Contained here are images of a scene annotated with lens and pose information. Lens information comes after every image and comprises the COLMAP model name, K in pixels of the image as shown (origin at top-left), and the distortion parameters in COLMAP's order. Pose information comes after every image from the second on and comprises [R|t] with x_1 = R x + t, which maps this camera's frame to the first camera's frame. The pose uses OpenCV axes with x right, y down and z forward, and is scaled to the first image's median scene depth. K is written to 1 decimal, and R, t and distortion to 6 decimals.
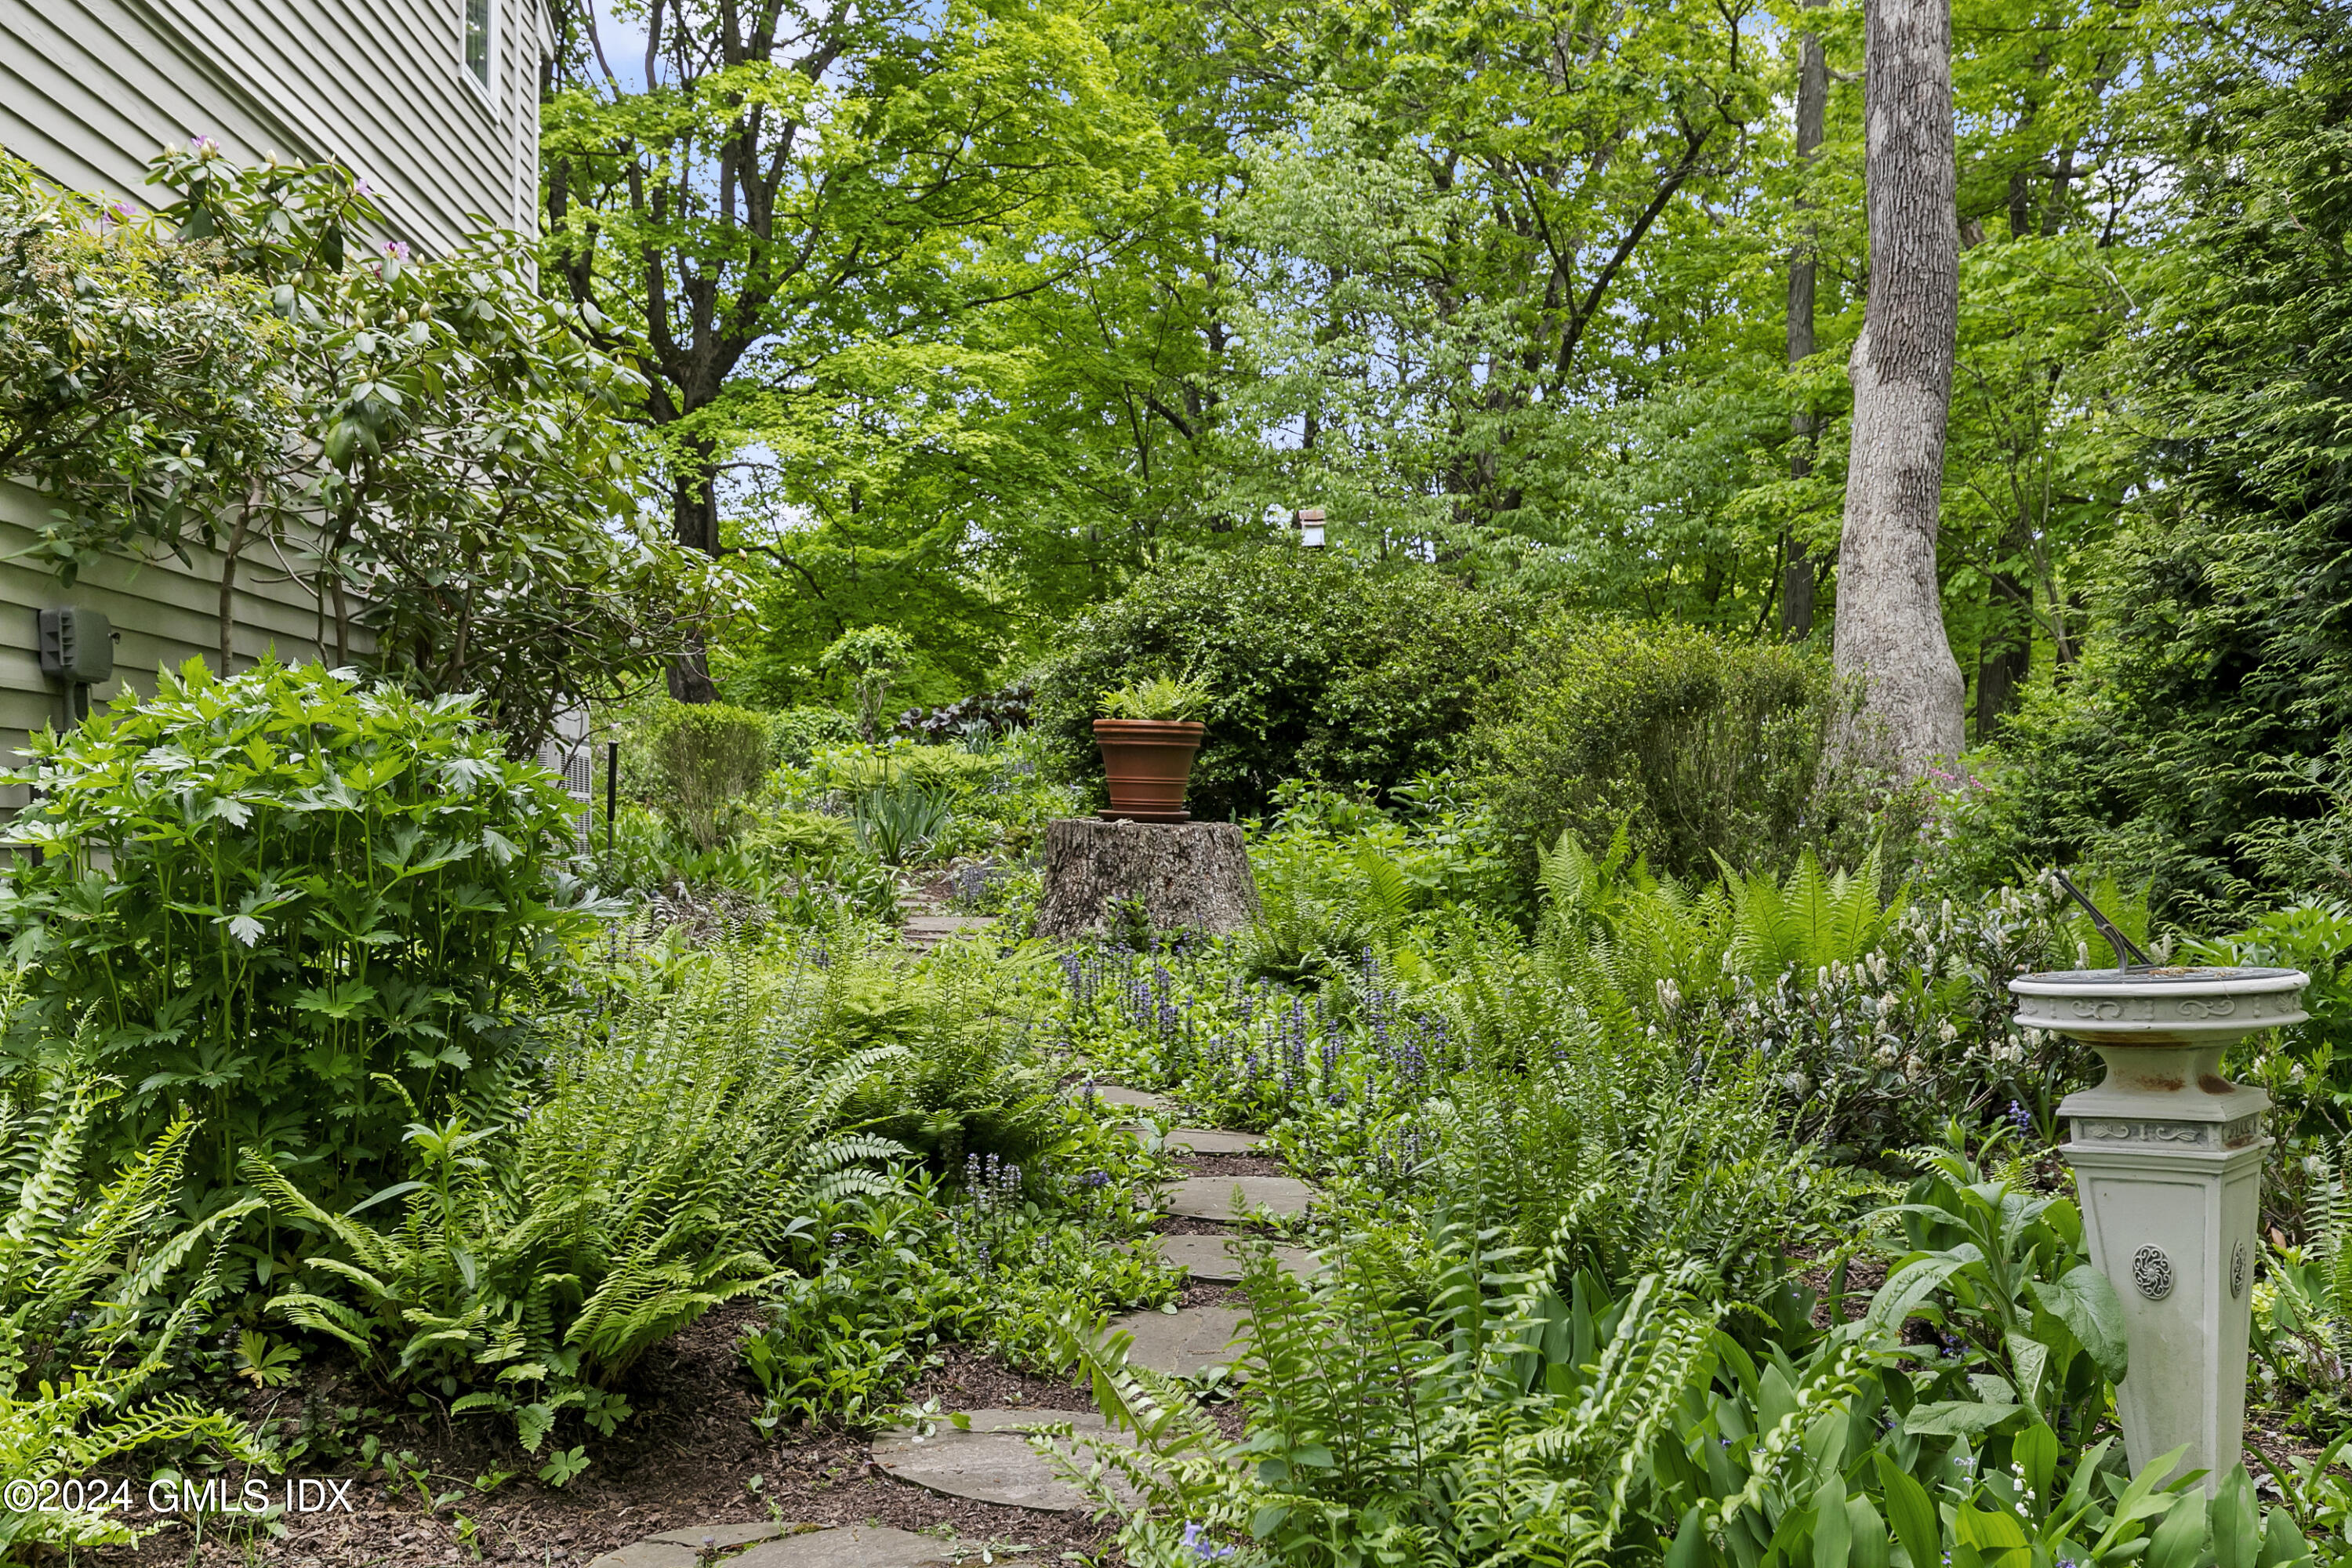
lens RADIAL K [[2399.6, 0, 1176.0], [0, 2399.6, 784.0], [0, 0, 1]] dist [-0.006608, -0.002225]
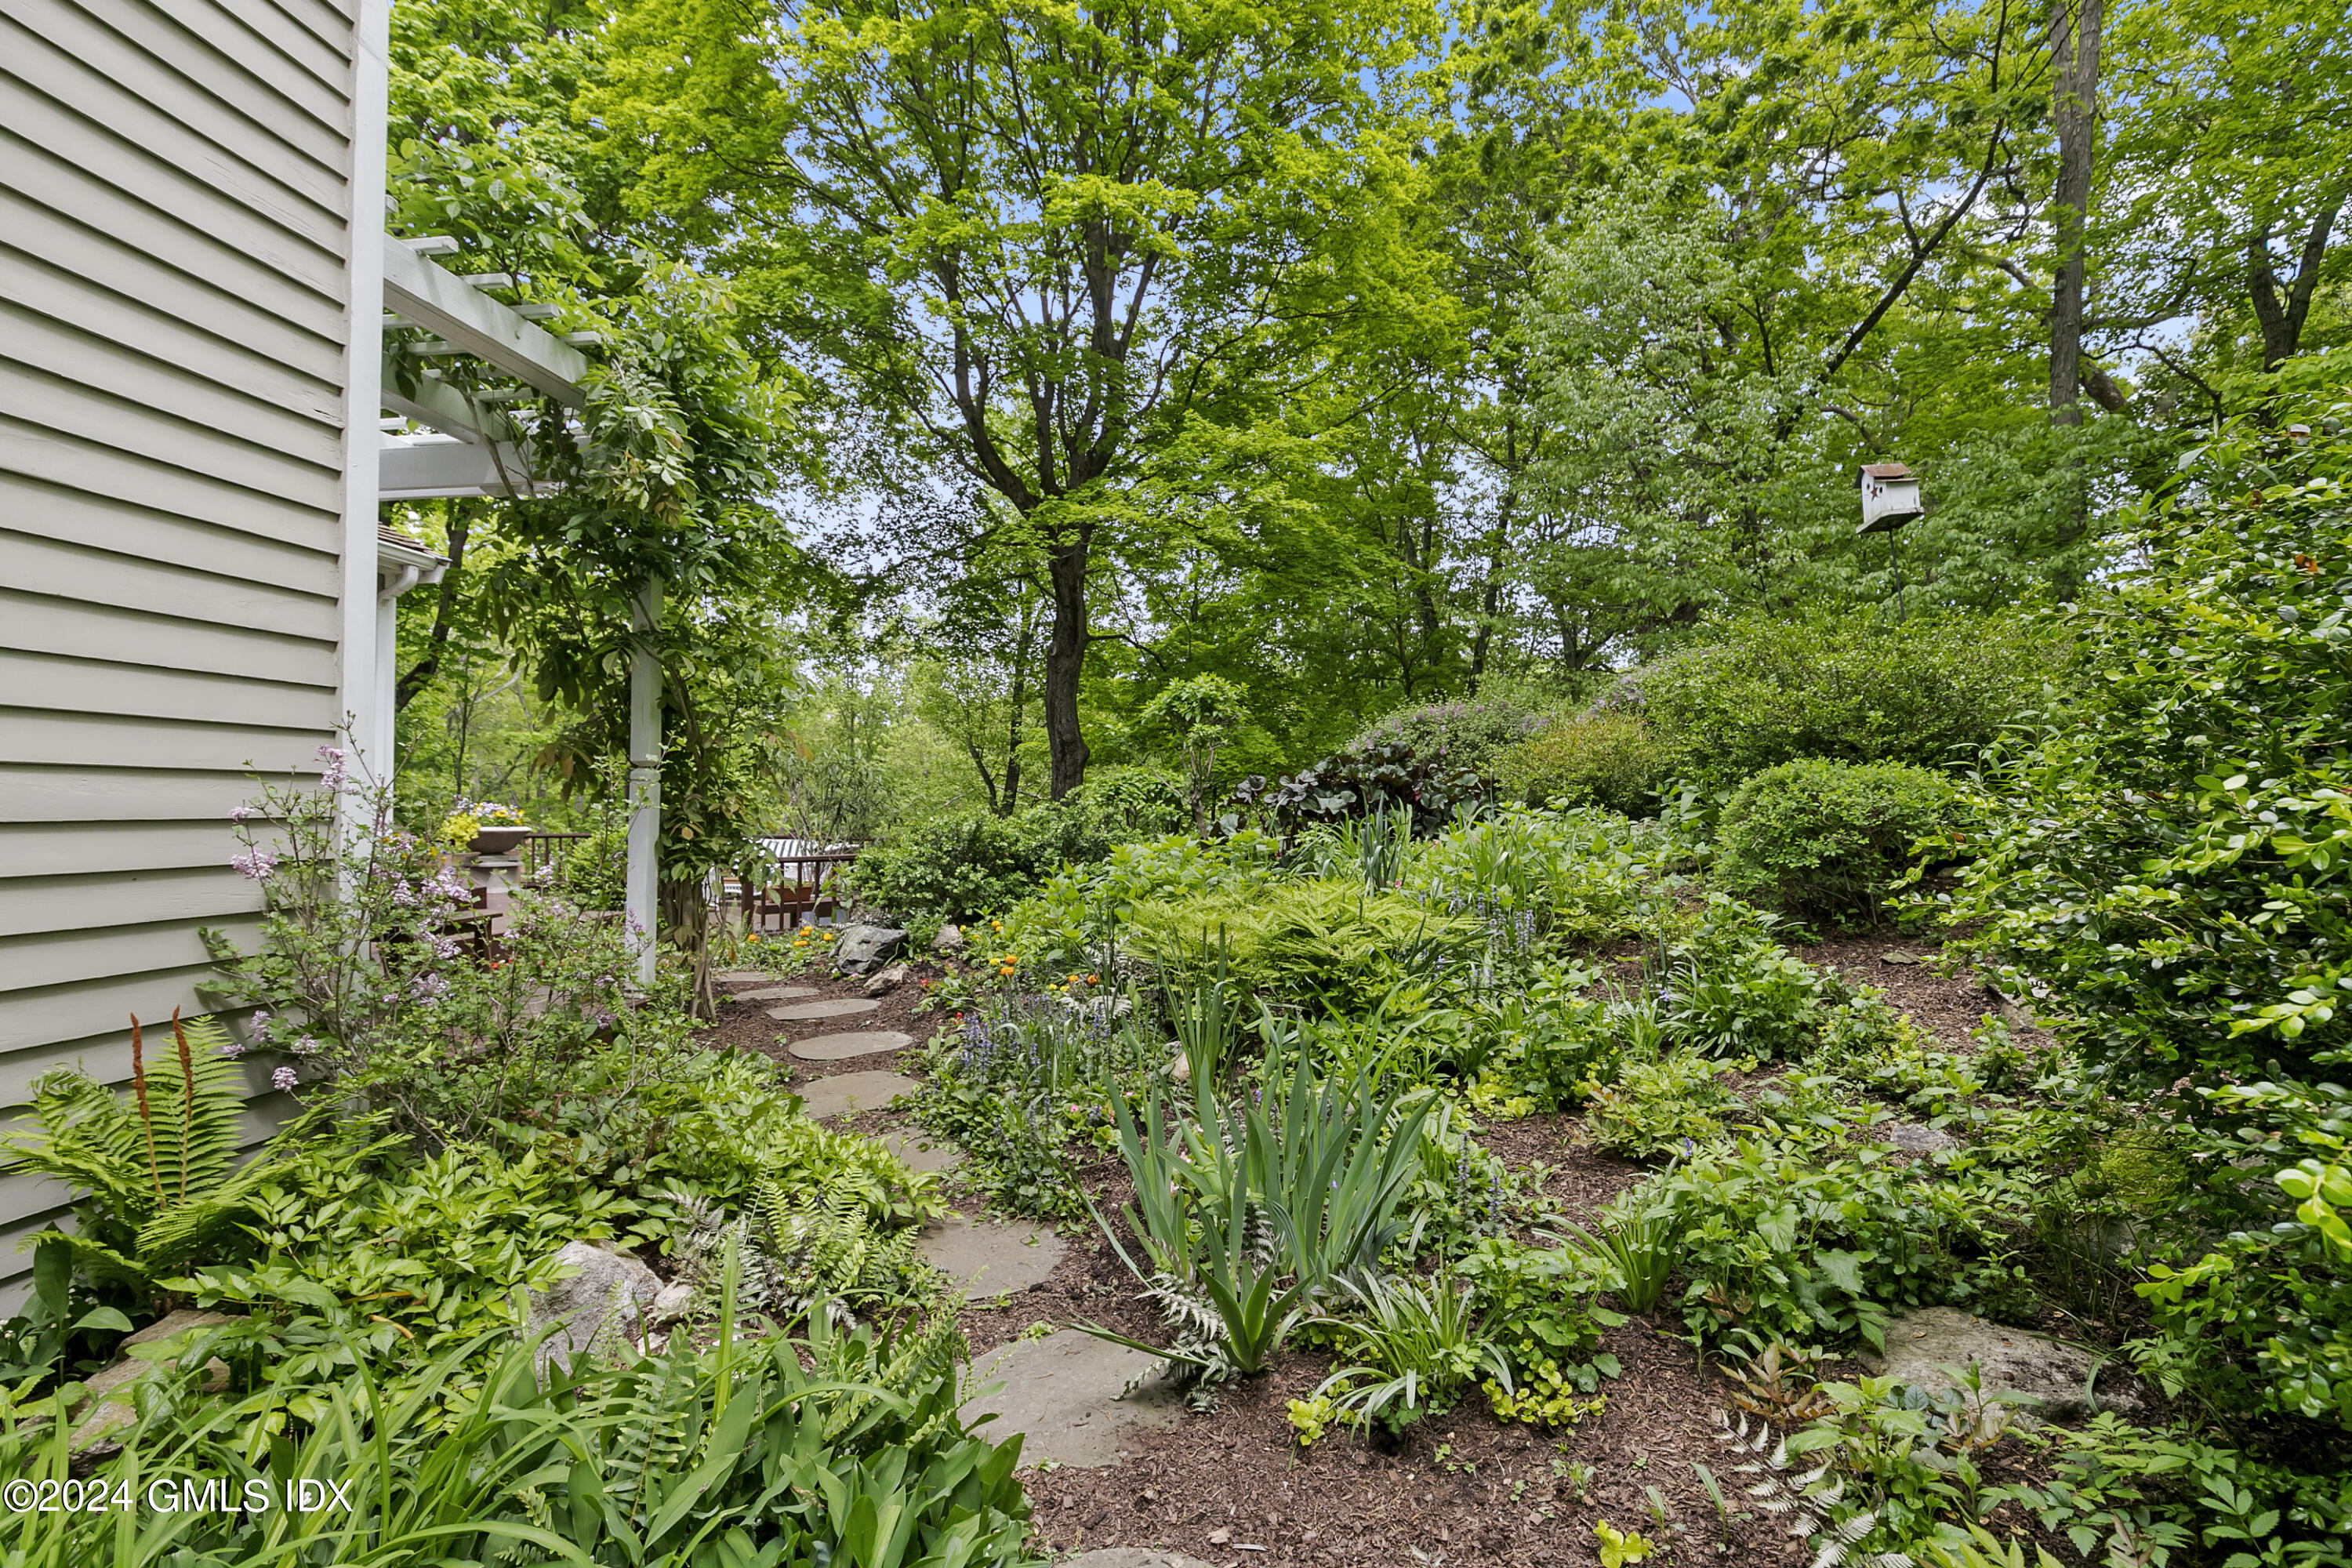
lens RADIAL K [[1095.4, 0, 1176.0], [0, 1095.4, 784.0], [0, 0, 1]] dist [-0.002425, 0.000413]
pose [[0.988277, -0.005146, -0.152583, -0.075788], [0.005835, 0.999975, 0.004068, -0.028773], [0.152558, -0.004911, 0.988282, 0.612740]]
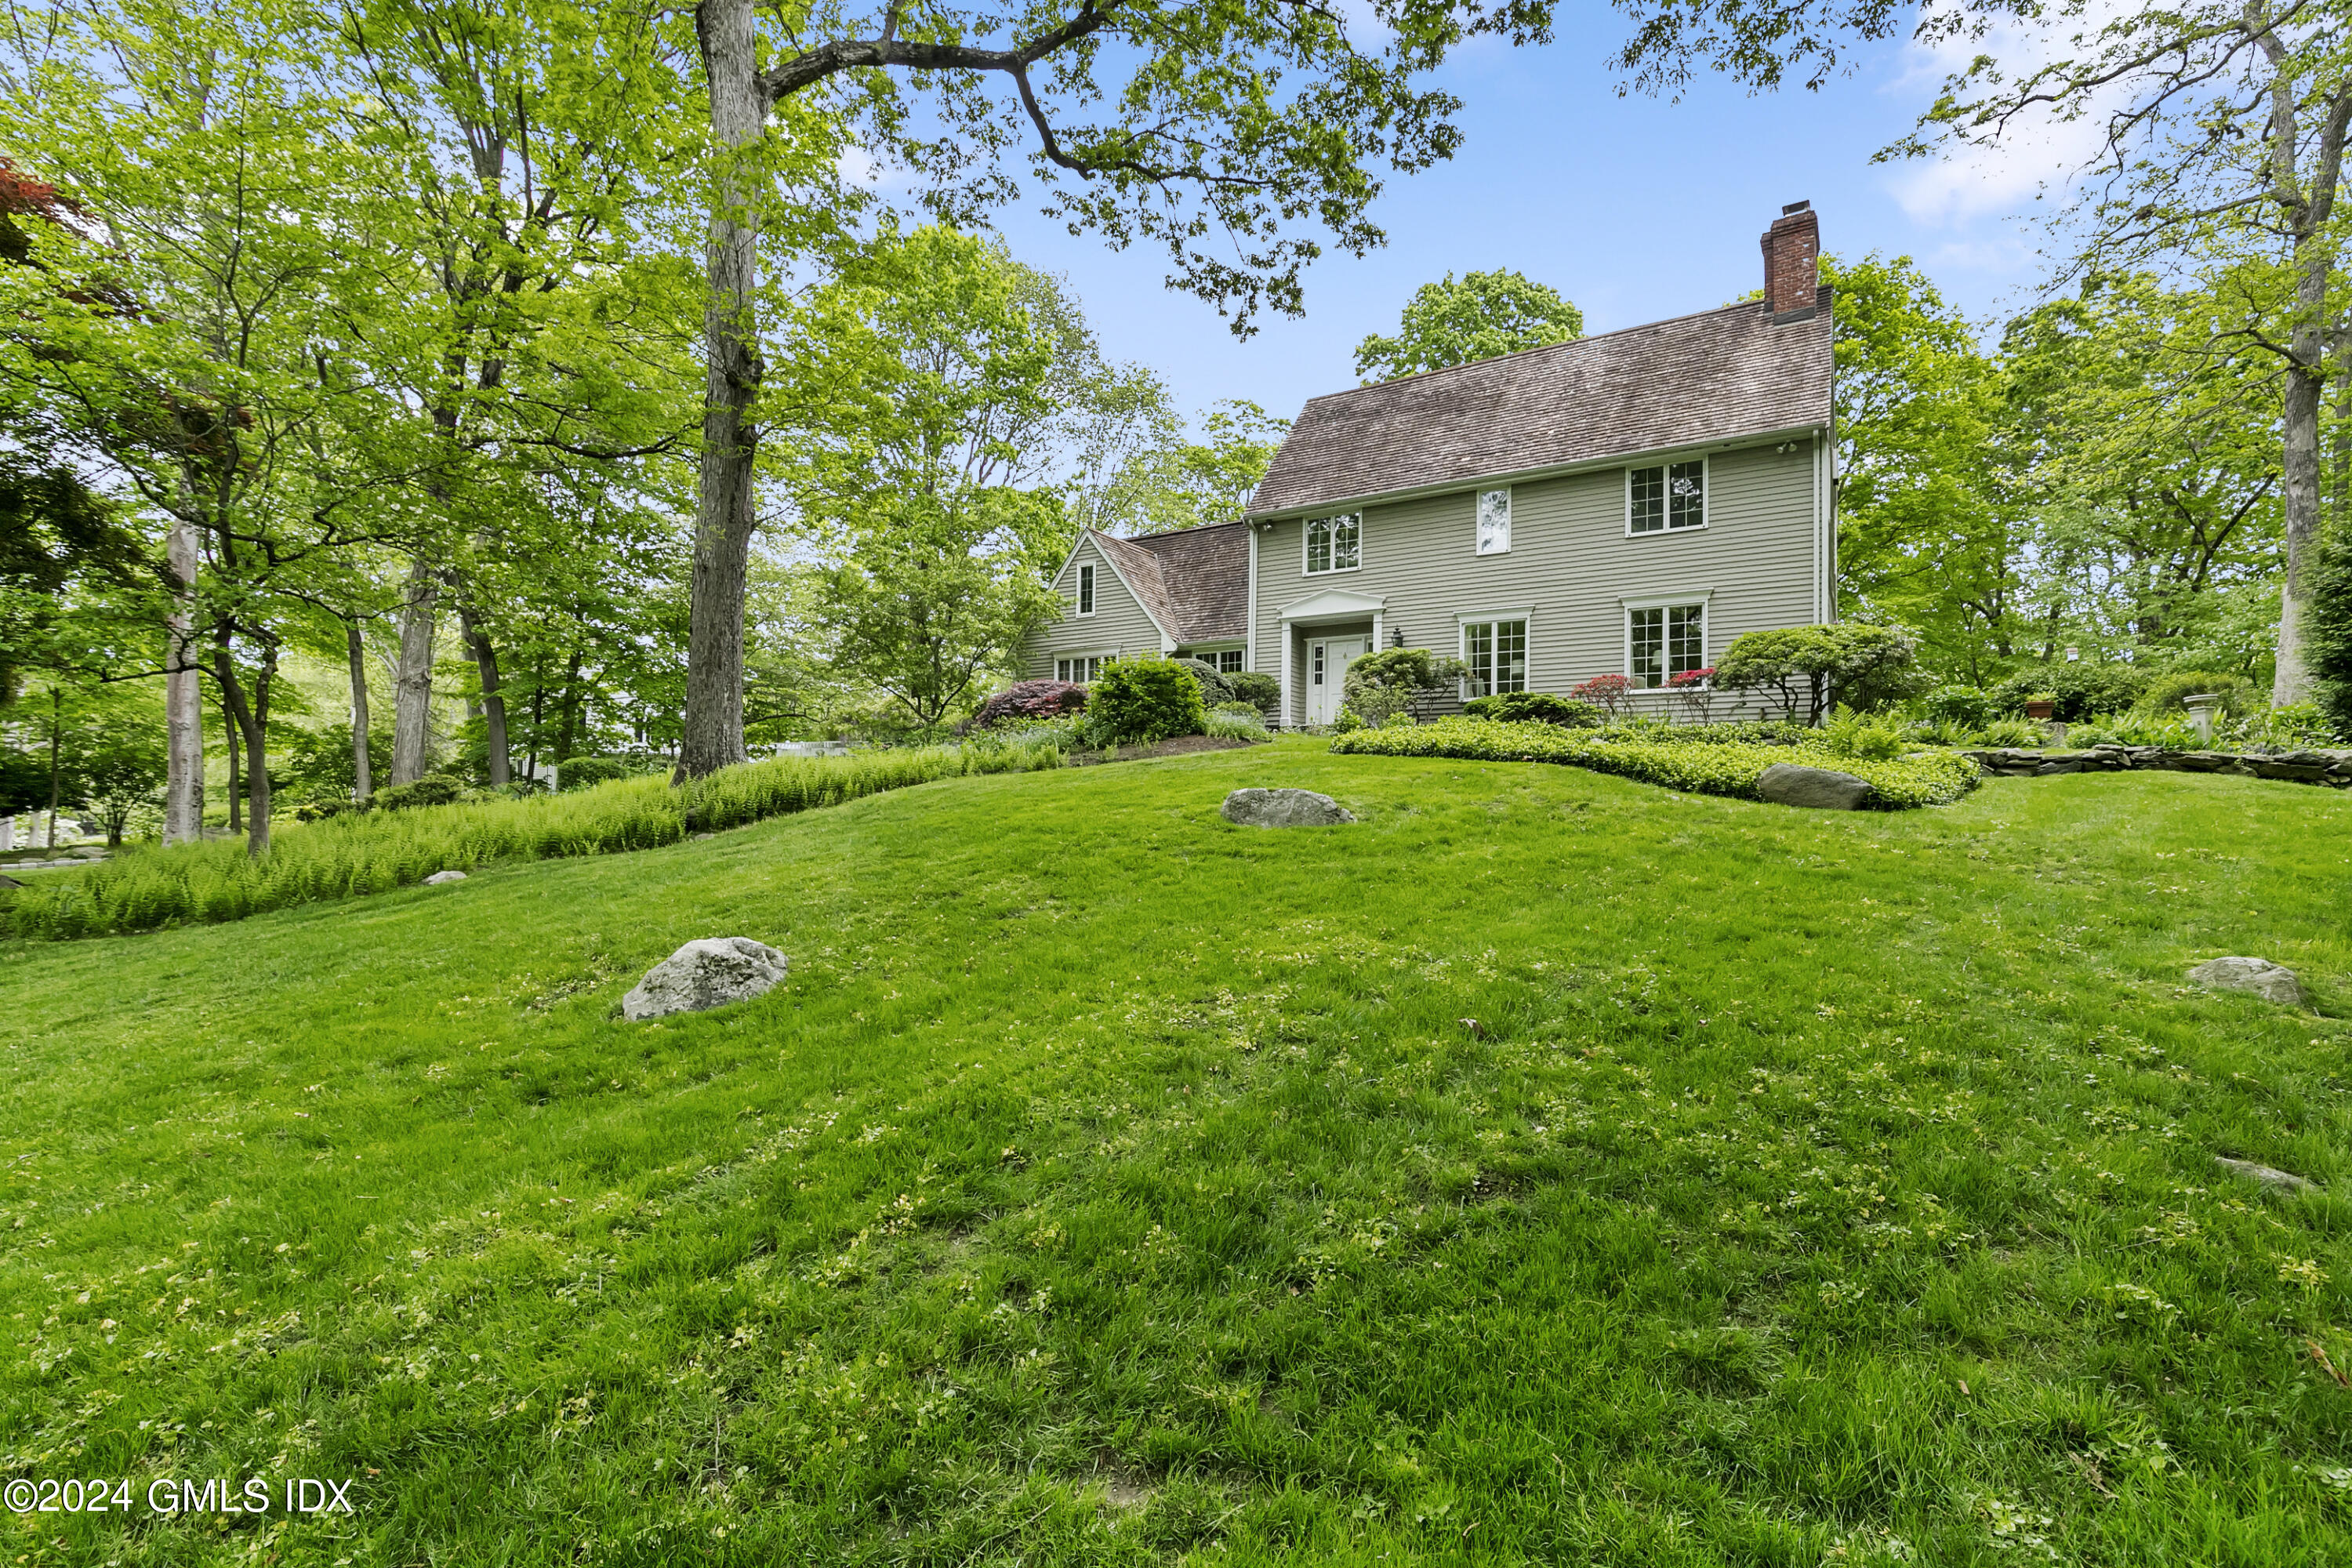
lens RADIAL K [[1095.4, 0, 1176.0], [0, 1095.4, 784.0], [0, 0, 1]] dist [-0.002425, 0.000413]
pose [[0.816165, -0.015388, -0.577614, -0.169047], [0.007718, 0.999846, -0.015731, 0.166359], [0.577768, 0.008381, 0.816158, -1.831513]]
